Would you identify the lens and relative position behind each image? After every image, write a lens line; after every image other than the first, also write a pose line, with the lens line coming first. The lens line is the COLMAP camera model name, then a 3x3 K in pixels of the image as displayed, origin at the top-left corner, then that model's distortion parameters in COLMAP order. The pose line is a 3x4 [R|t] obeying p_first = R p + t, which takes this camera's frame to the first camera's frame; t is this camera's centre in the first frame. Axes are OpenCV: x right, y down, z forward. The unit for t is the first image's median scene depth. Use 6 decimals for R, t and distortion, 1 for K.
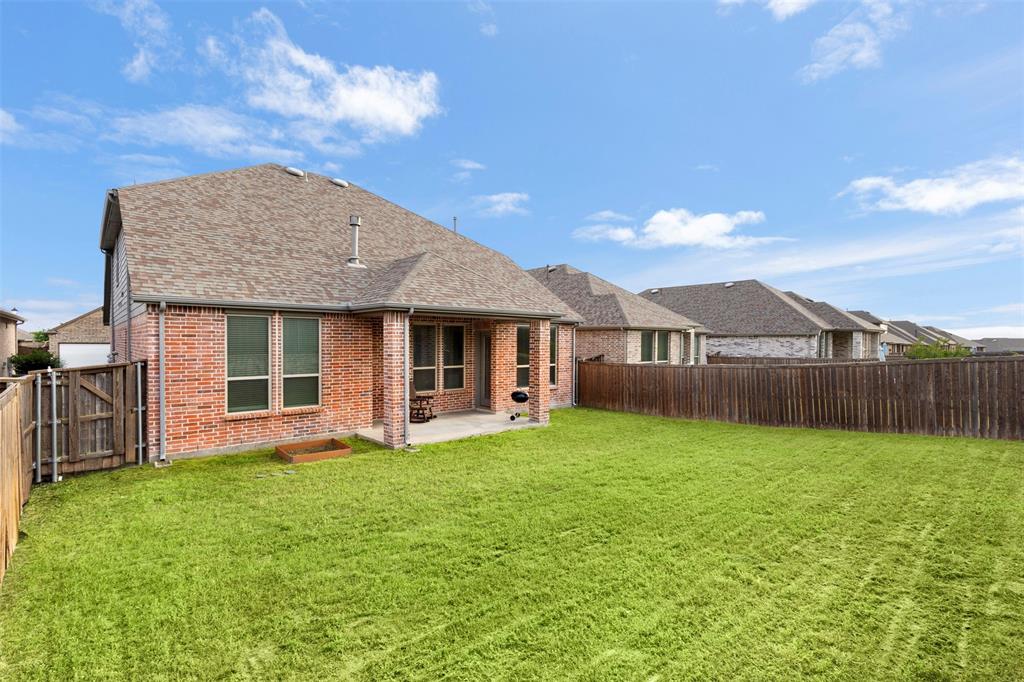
lens RADIAL K [[469.4, 0, 512.5], [0, 469.4, 339.5], [0, 0, 1]] dist [0.006727, -0.001349]
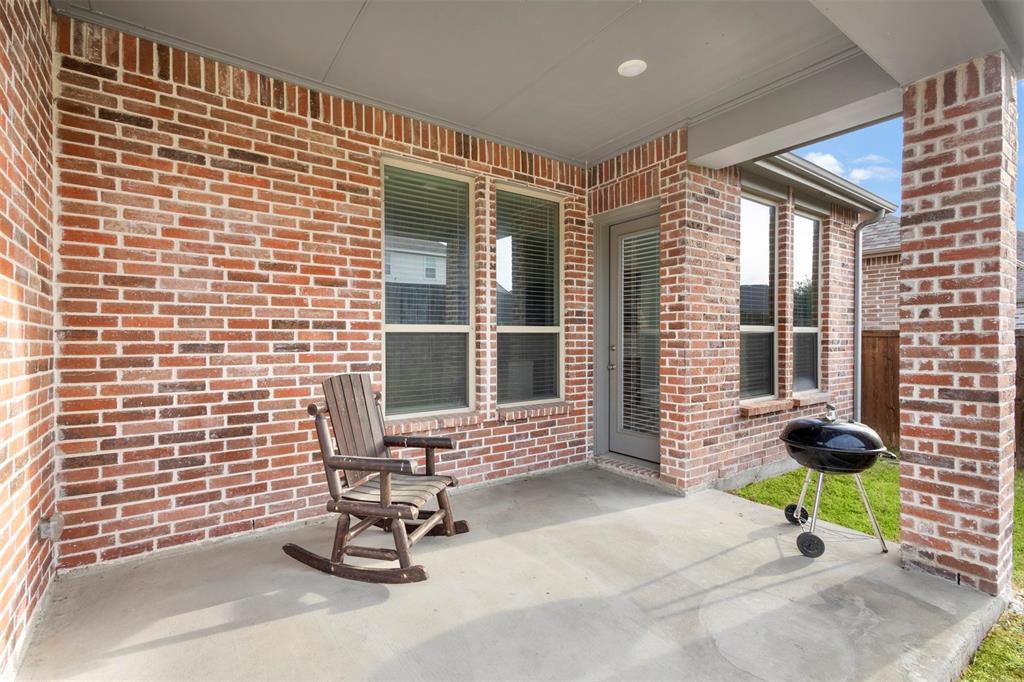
lens RADIAL K [[469.4, 0, 510.5], [0, 469.4, 342.8], [0, 0, 1]] dist [0.006727, -0.001349]
pose [[0.991446, -0.001613, -0.130507, -0.099699], [0.003931, 0.999839, 0.017502, 0.063007], [0.130457, -0.017865, 0.991293, 0.706461]]
